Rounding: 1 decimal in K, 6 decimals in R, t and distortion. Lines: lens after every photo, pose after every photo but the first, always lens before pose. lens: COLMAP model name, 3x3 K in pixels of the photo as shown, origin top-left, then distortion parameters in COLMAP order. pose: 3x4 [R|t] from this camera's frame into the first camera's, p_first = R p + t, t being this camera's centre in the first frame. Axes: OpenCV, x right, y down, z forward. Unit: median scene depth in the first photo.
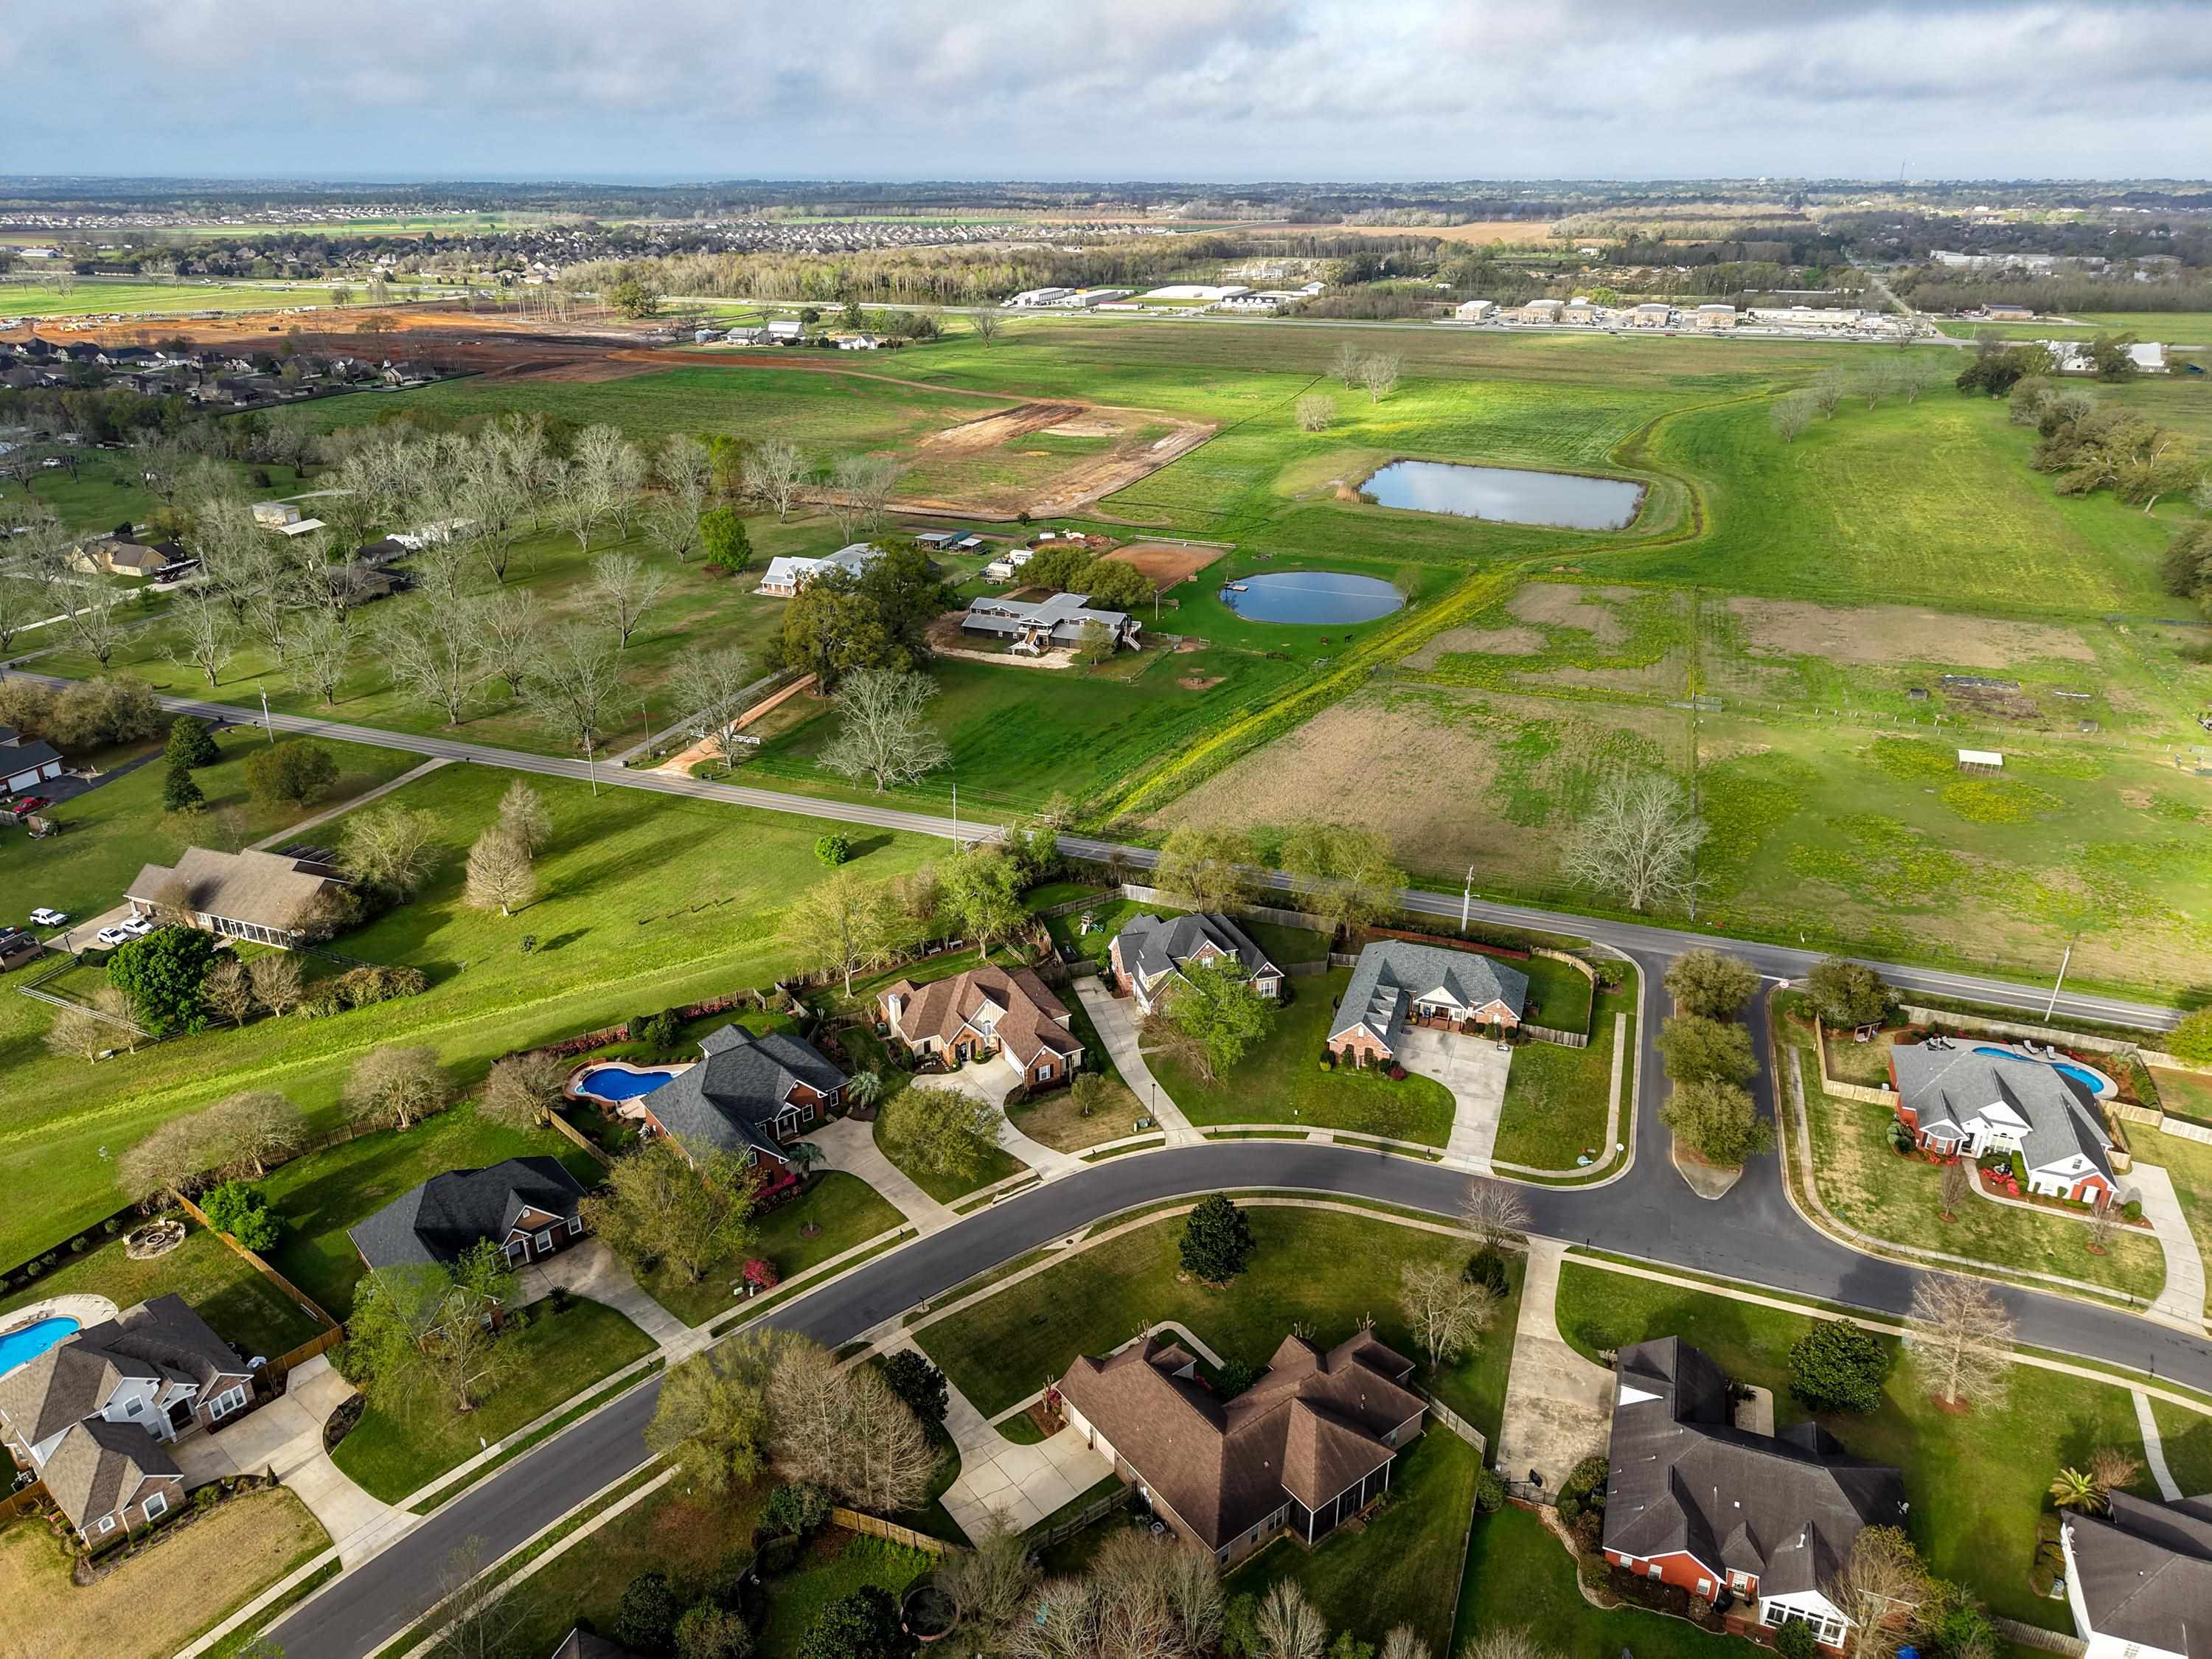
lens RADIAL K [[1472.3, 0, 1106.0], [0, 1472.3, 829.5], [0, 0, 1]] dist [0.061737, -0.067003]
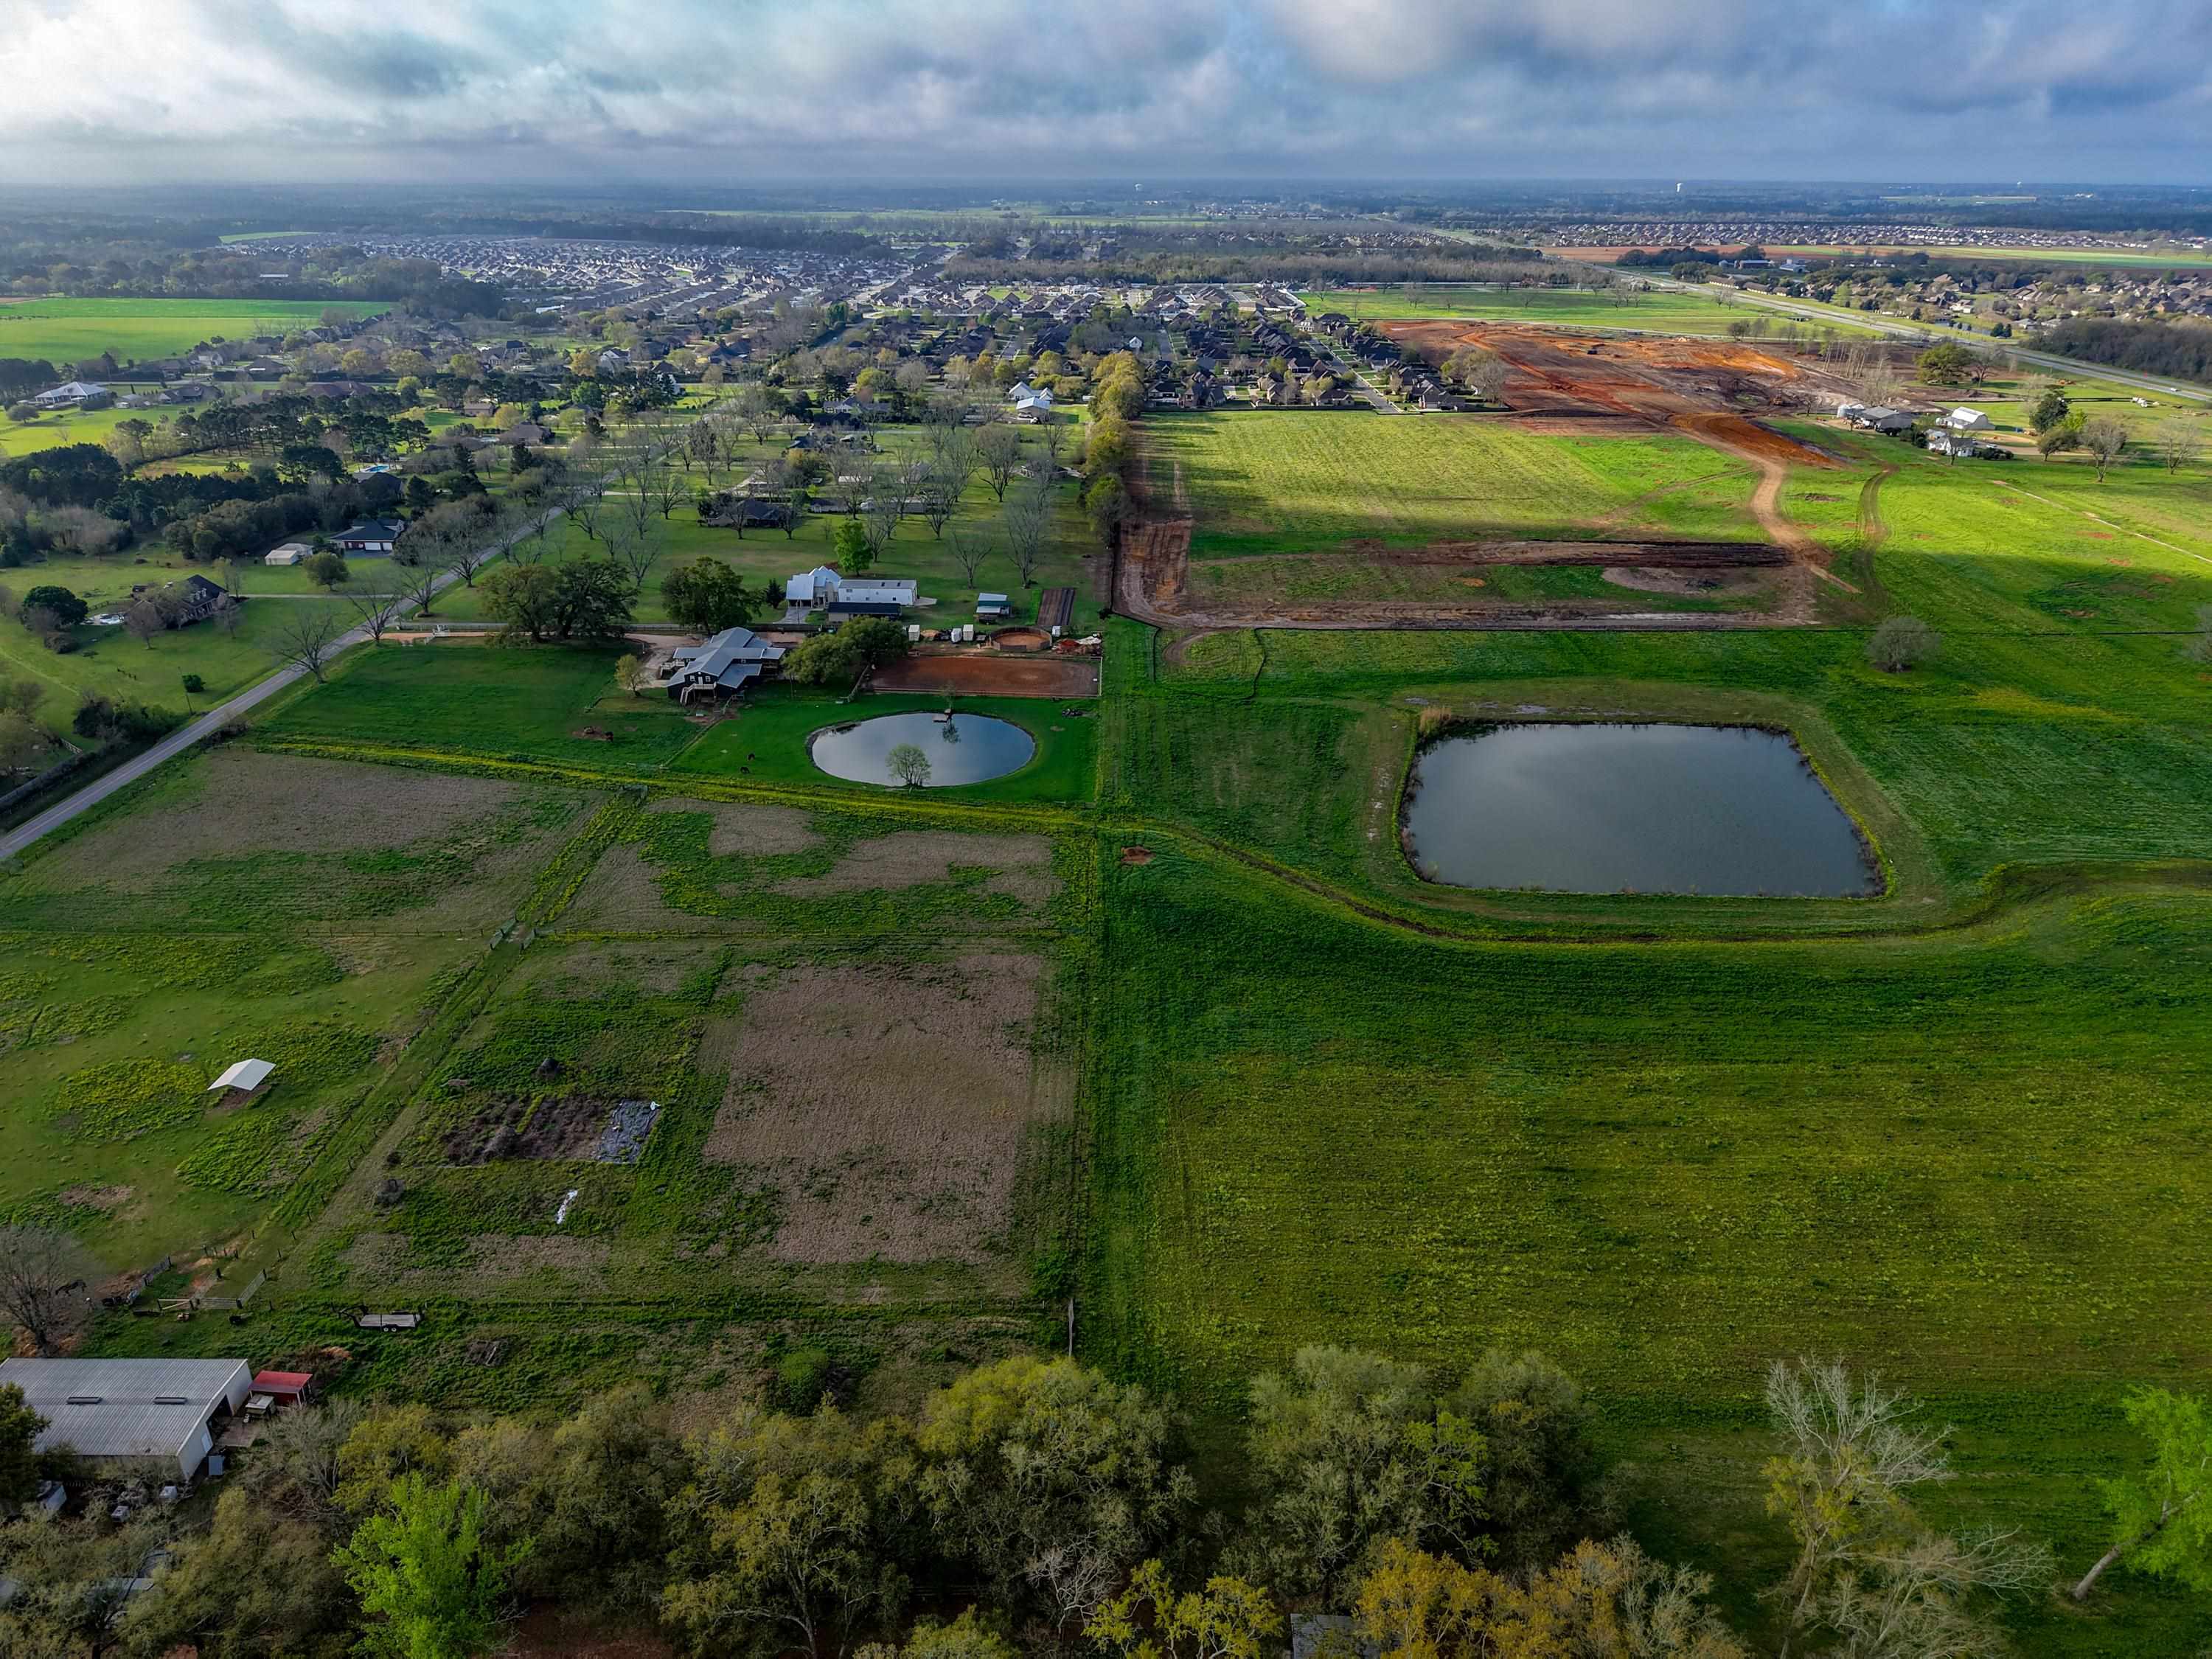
lens RADIAL K [[1472.3, 0, 1106.0], [0, 1472.3, 829.5], [0, 0, 1]] dist [0.061737, -0.067003]
pose [[0.333691, 0.379862, -0.862760, 1.071393], [-0.387210, 0.889679, 0.241952, -0.414985], [0.859488, 0.253332, 0.443964, 0.795372]]
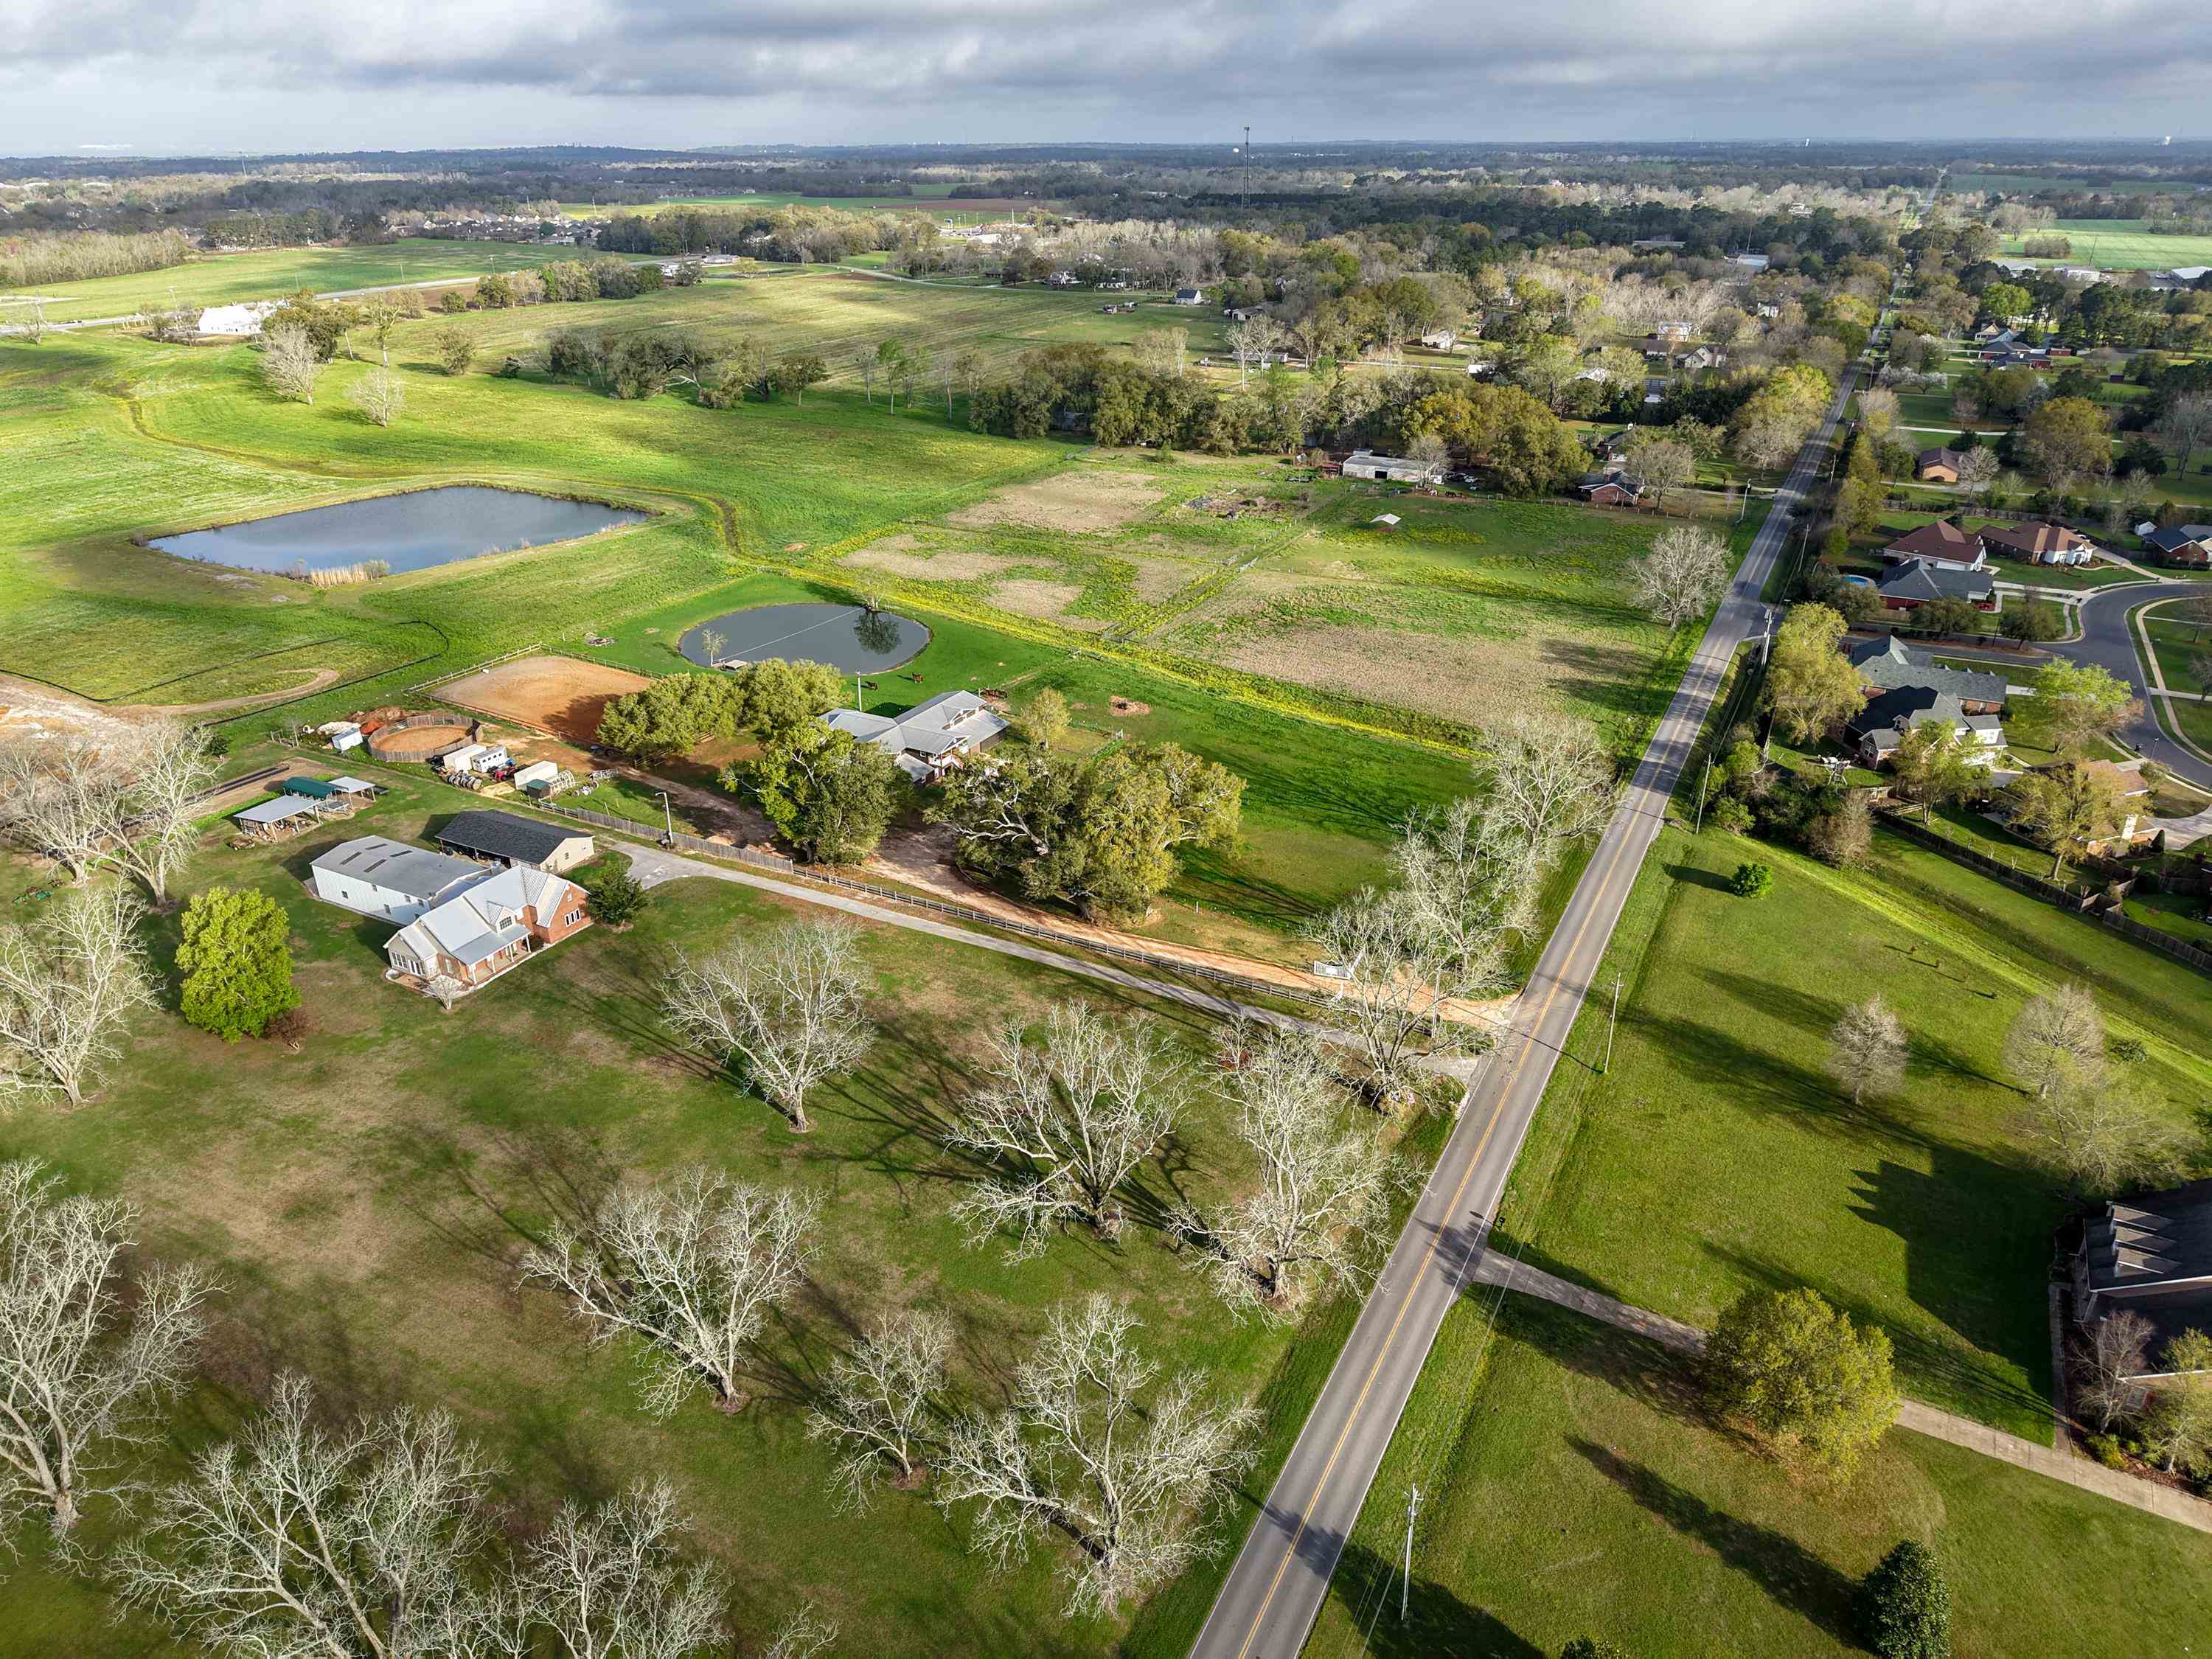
lens RADIAL K [[1472.3, 0, 1106.0], [0, 1472.3, 829.5], [0, 0, 1]] dist [0.061737, -0.067003]
pose [[0.127991, -0.423194, 0.896953, -0.672080], [0.408286, 0.846685, 0.341216, -0.309492], [-0.903837, 0.322540, 0.281152, 0.738103]]
